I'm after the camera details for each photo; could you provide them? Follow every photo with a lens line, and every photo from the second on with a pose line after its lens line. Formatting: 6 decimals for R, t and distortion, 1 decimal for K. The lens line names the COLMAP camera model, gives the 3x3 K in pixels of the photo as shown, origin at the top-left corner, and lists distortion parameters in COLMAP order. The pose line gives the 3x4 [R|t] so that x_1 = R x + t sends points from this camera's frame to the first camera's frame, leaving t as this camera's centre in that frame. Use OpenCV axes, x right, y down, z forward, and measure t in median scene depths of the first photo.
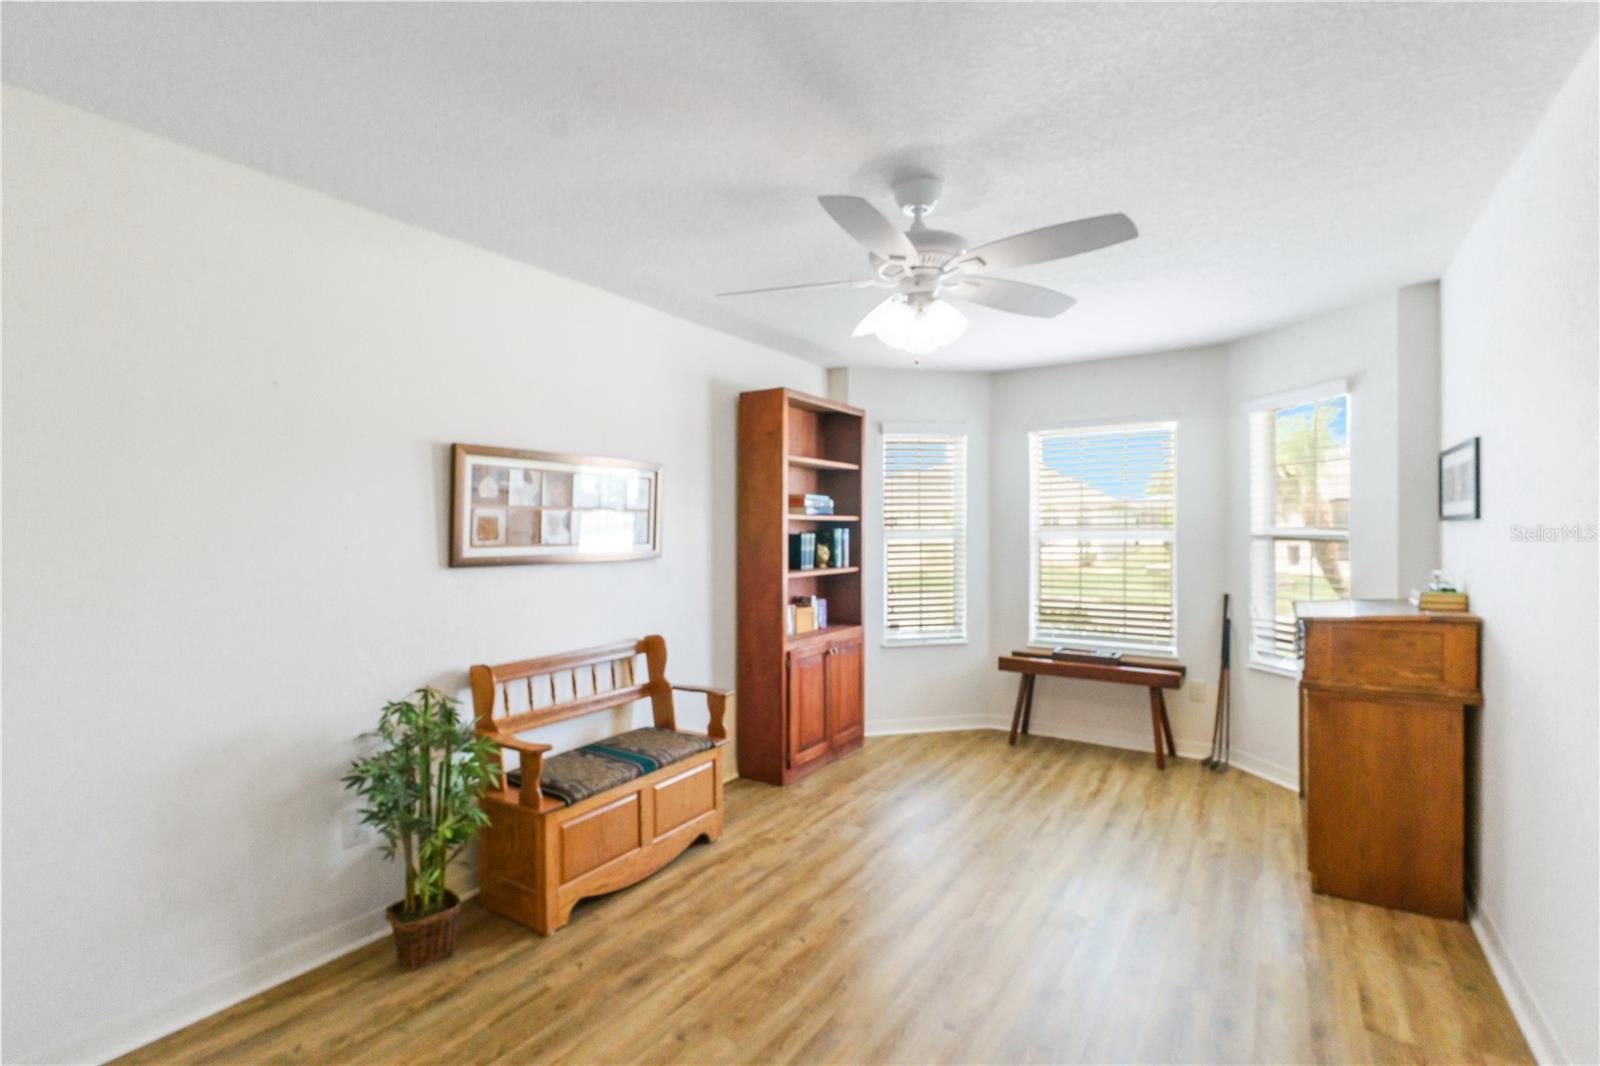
lens RADIAL K [[728.8, 0, 805.4], [0, 728.8, 534.9], [0, 0, 1]] dist [-0.012284, 0.001598]
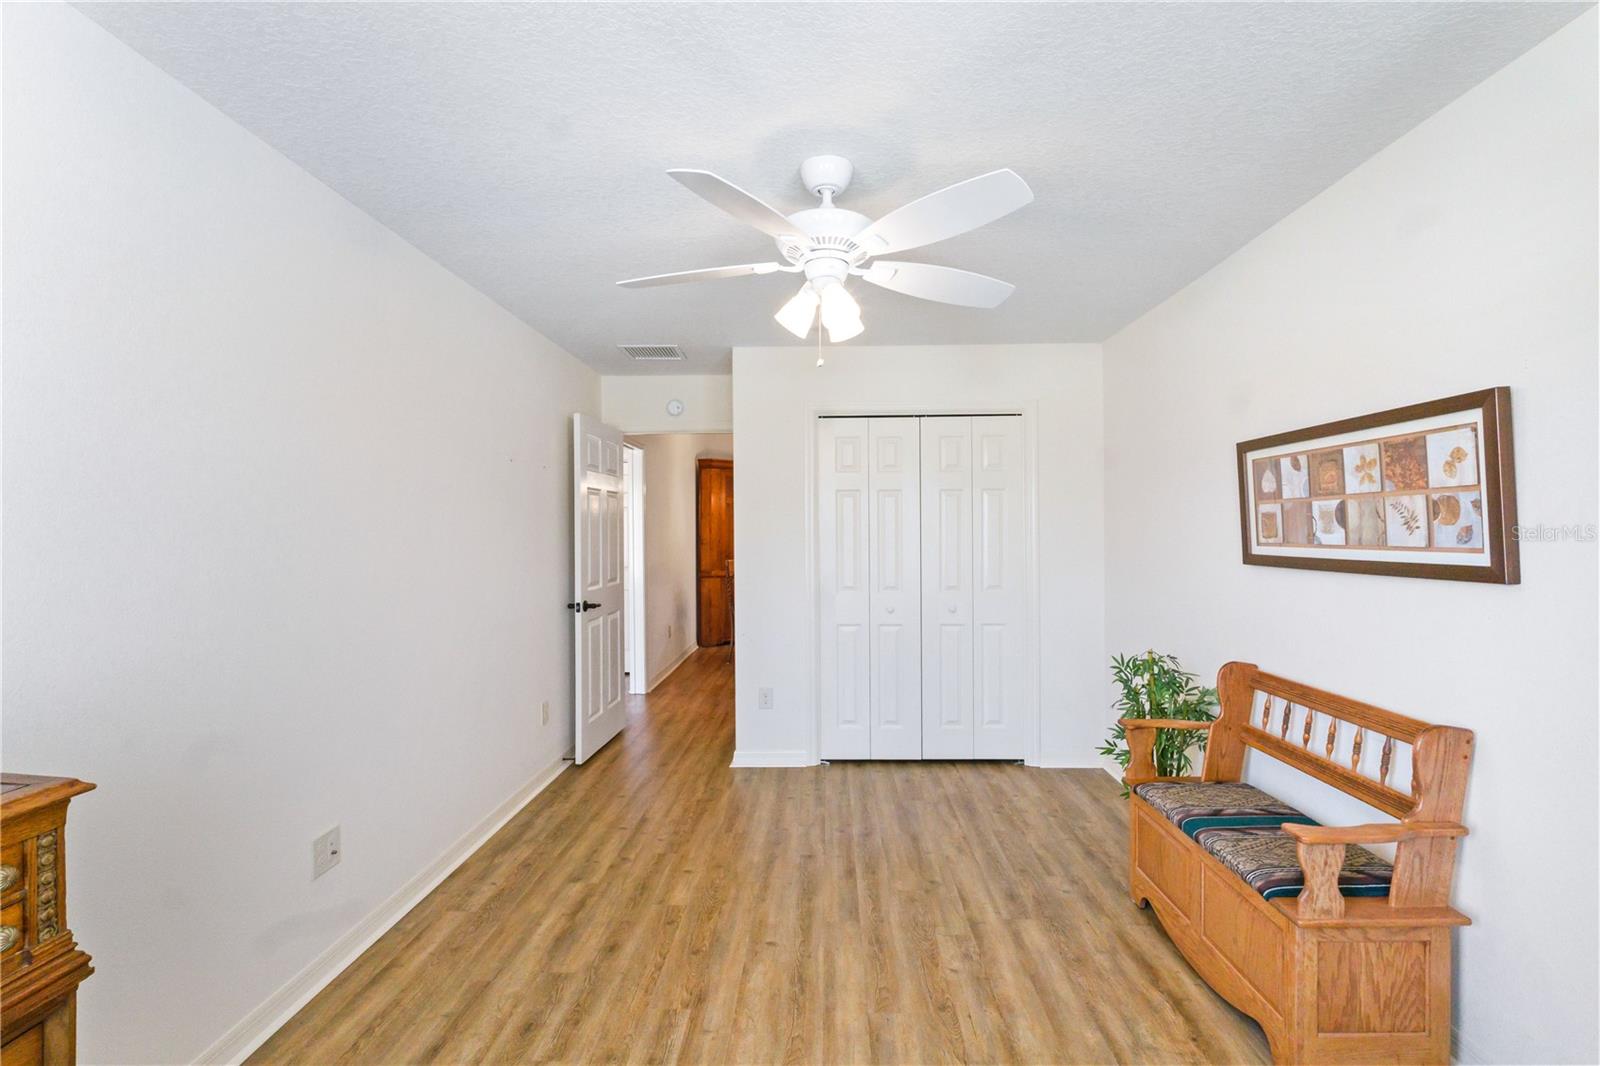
lens RADIAL K [[728.8, 0, 801.6], [0, 728.8, 529.2], [0, 0, 1]] dist [-0.012284, 0.001598]
pose [[-0.856999, 0.005459, -0.515289, 0.573252], [0.004185, 0.999985, 0.003633, -0.010188], [0.515301, 0.000956, -0.857009, 1.523669]]
